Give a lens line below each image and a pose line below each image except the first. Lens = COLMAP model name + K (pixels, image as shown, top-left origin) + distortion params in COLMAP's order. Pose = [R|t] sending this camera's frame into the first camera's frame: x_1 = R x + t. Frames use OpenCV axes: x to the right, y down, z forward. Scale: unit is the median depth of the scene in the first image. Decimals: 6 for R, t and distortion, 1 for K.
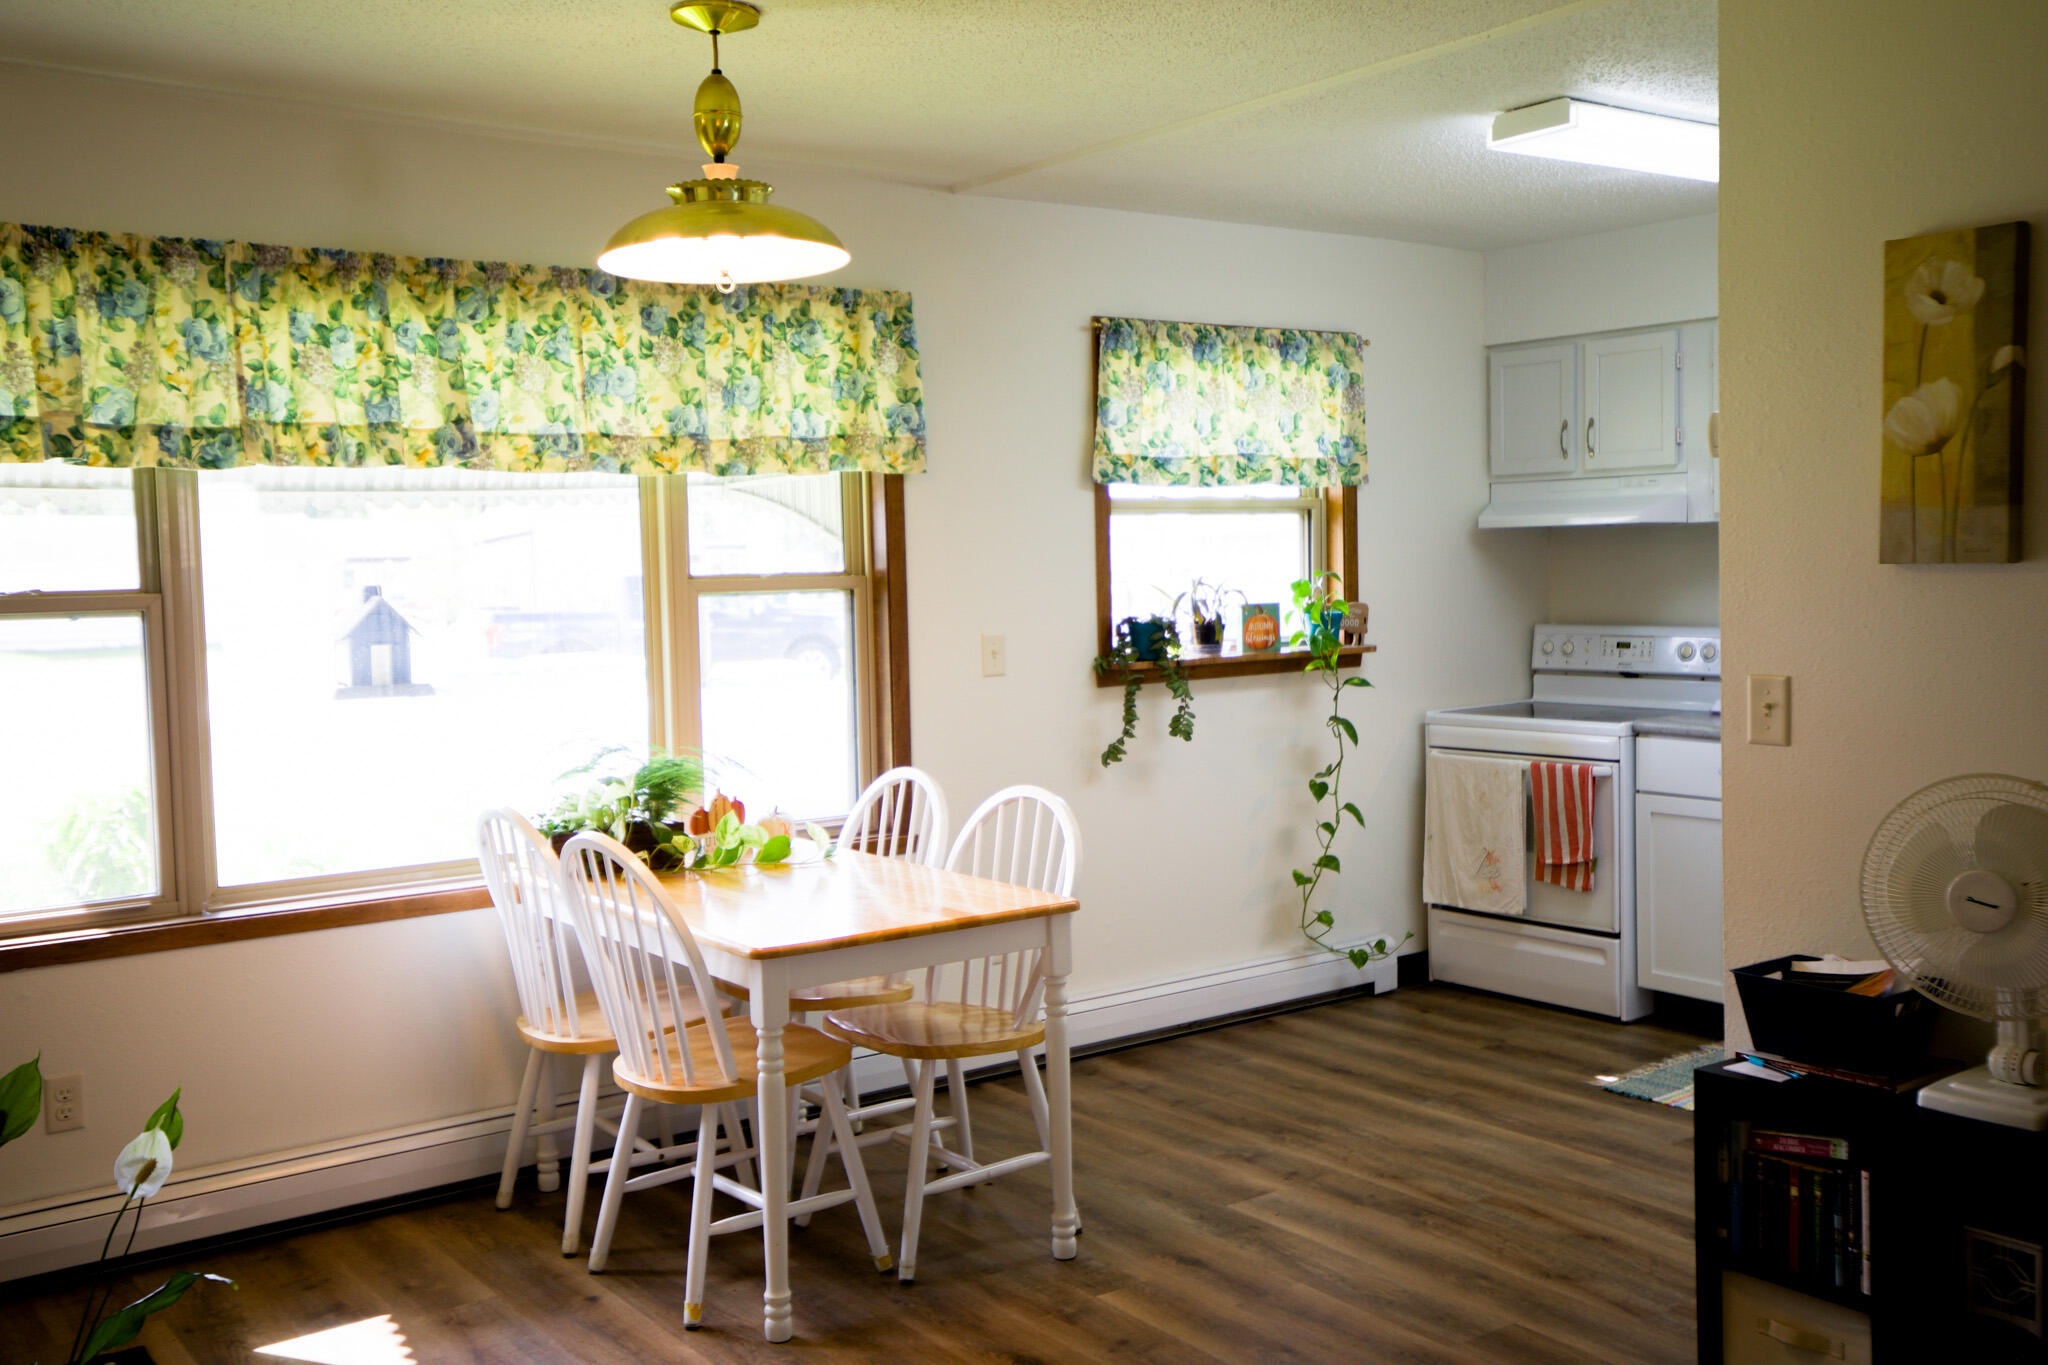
lens RADIAL K [[1914.8, 0, 1030.6], [0, 1914.8, 658.1], [0, 0, 1]] dist [0.045210, -0.004672]
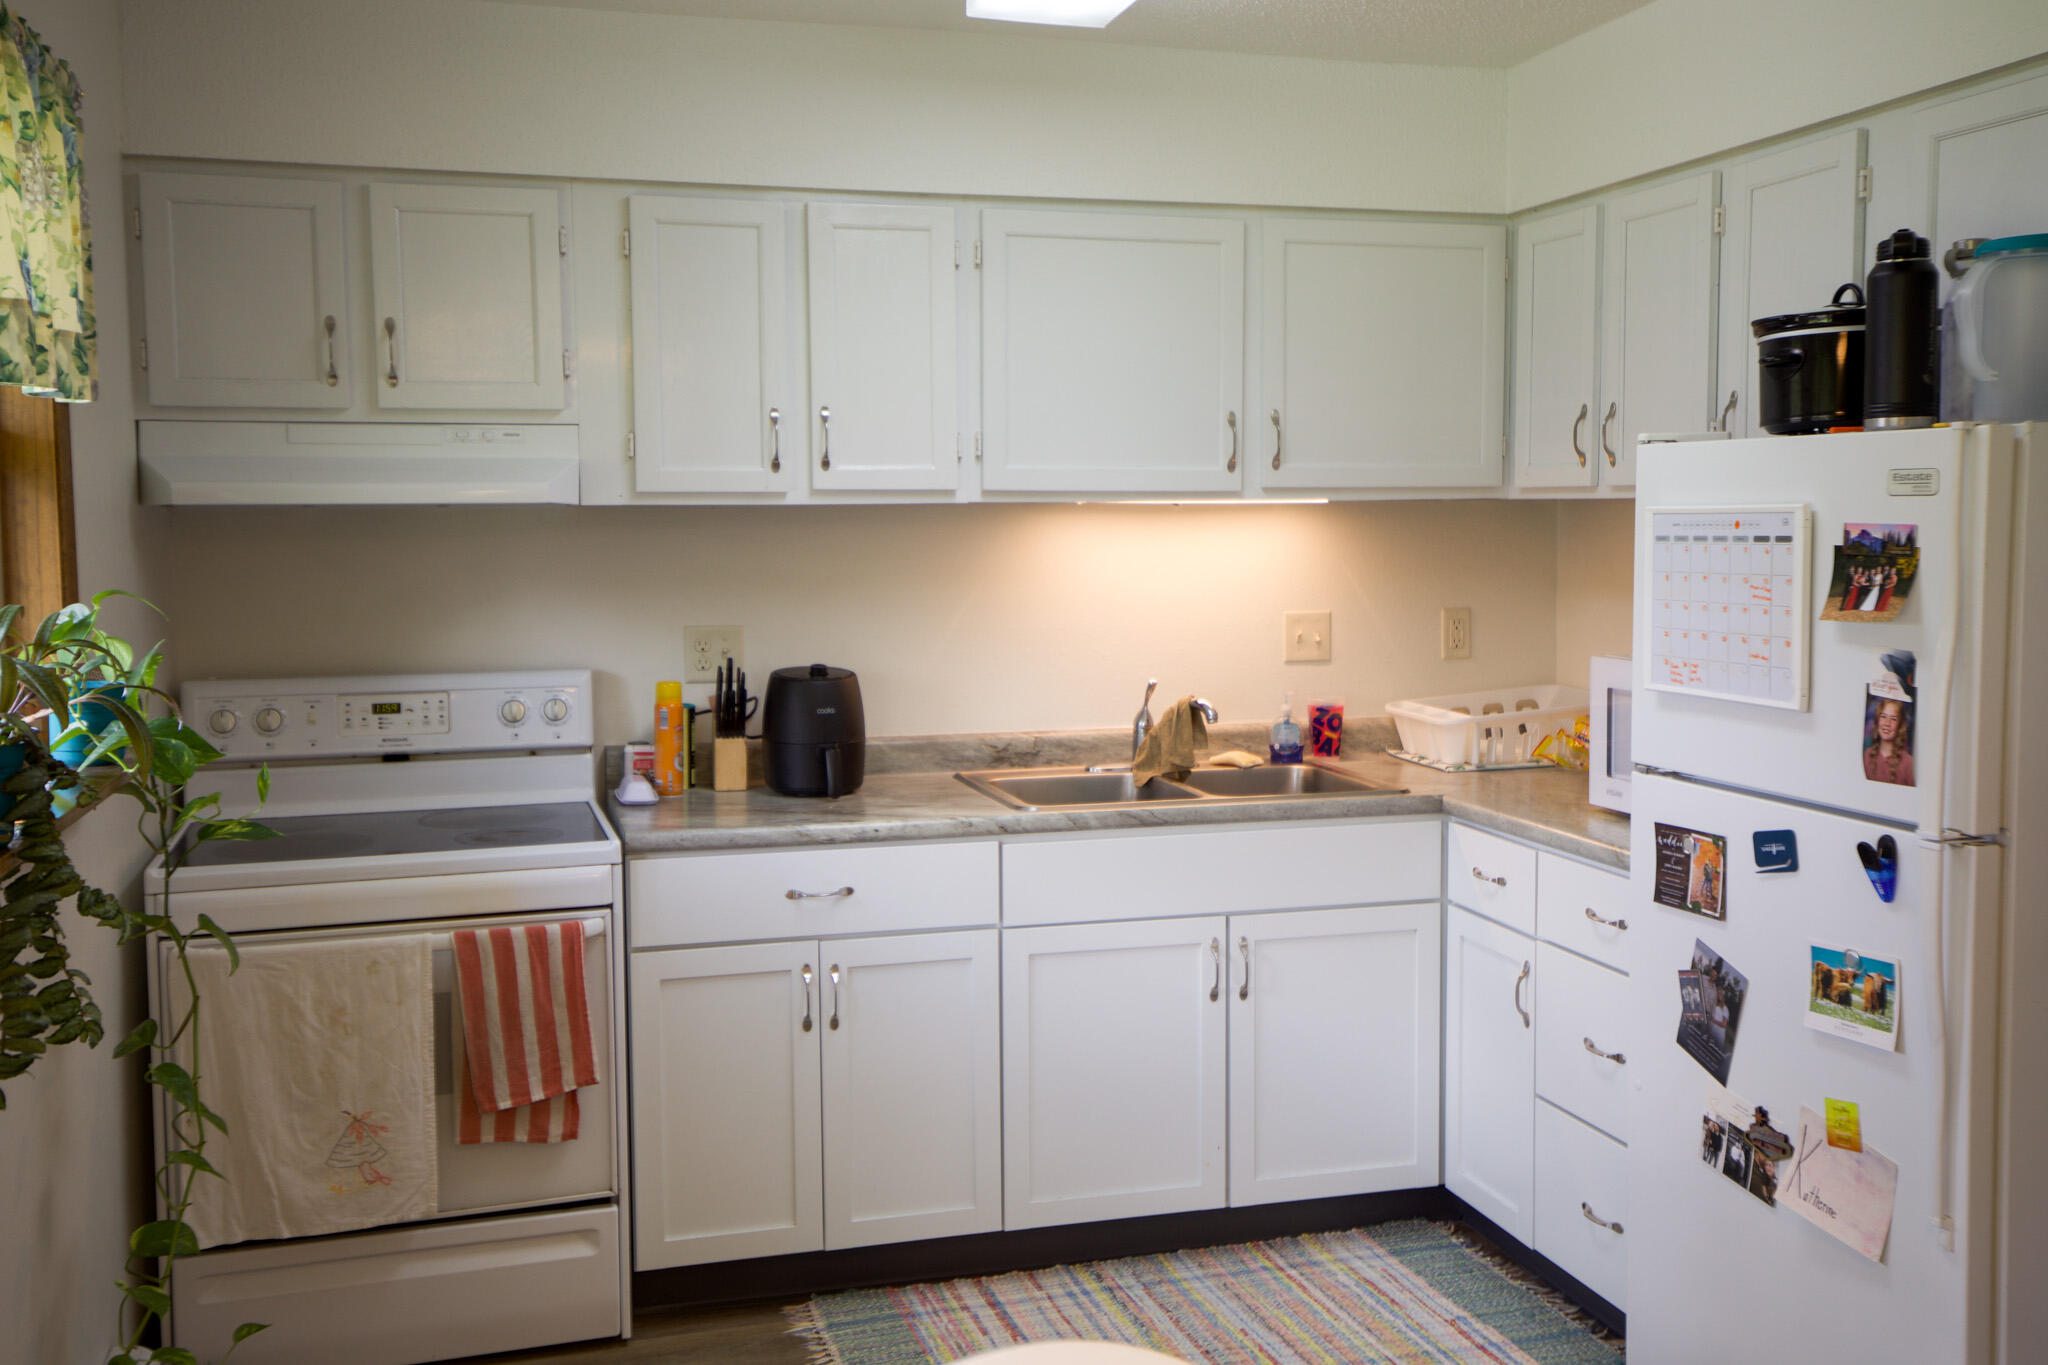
lens RADIAL K [[1914.8, 0, 1030.6], [0, 1914.8, 658.1], [0, 0, 1]] dist [0.045210, -0.004672]
pose [[0.347487, -0.048975, 0.936405, -0.192963], [0.050700, 0.998156, 0.033391, -0.034392], [-0.936313, 0.035873, 0.349329, 0.649796]]
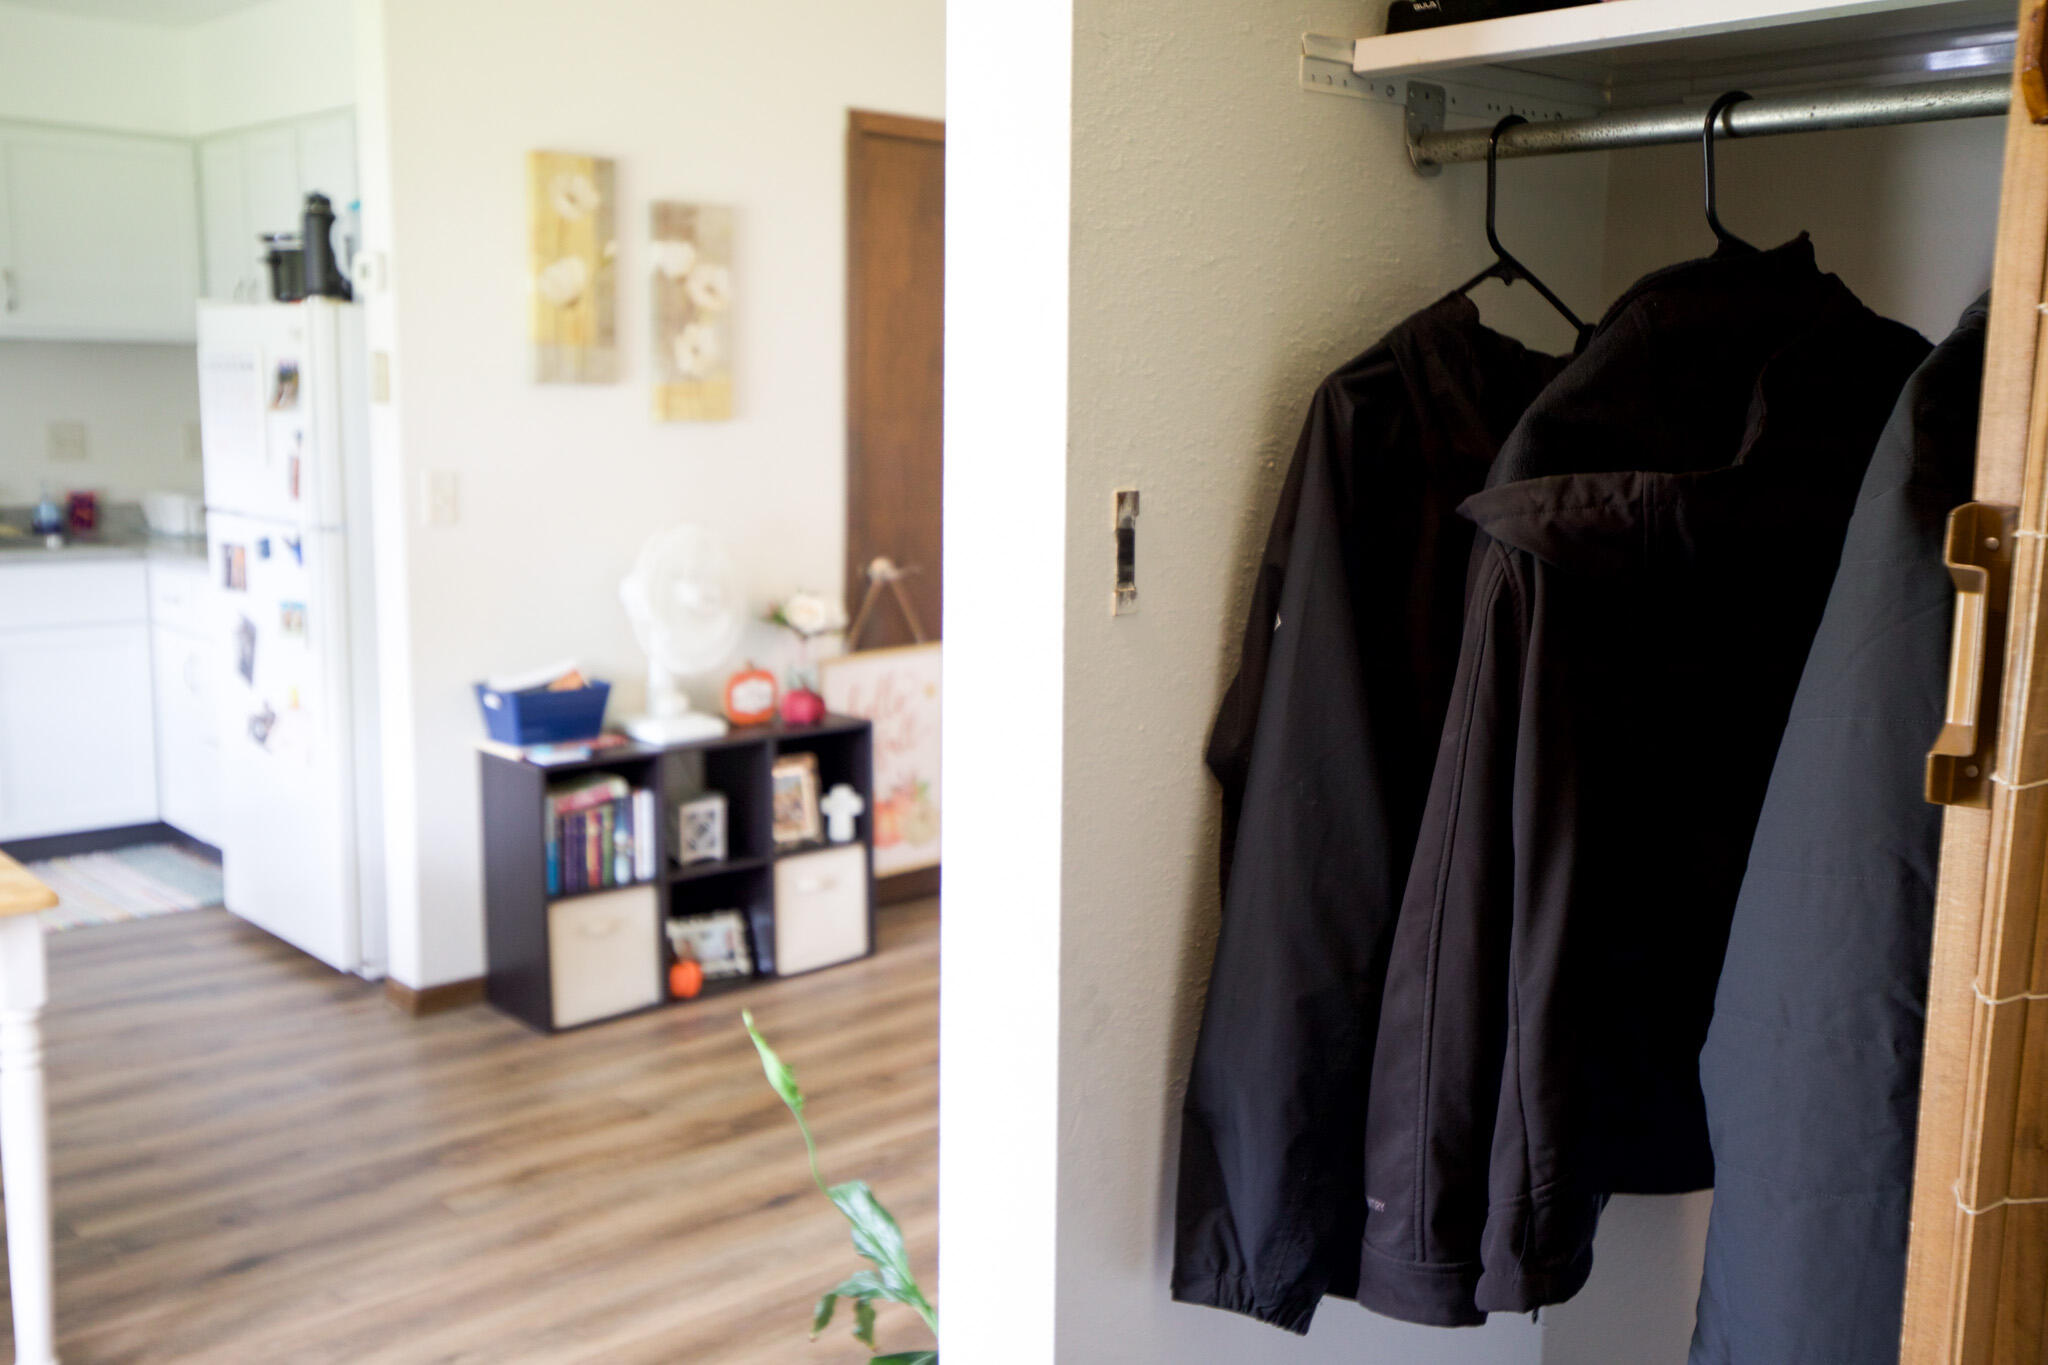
lens RADIAL K [[1914.8, 0, 1030.6], [0, 1914.8, 658.1], [0, 0, 1]] dist [0.045210, -0.004672]
pose [[-0.112614, -0.118276, 0.986574, -0.523892], [0.040116, 0.991540, 0.123450, -0.005338], [-0.992829, 0.053480, -0.106917, 0.423053]]
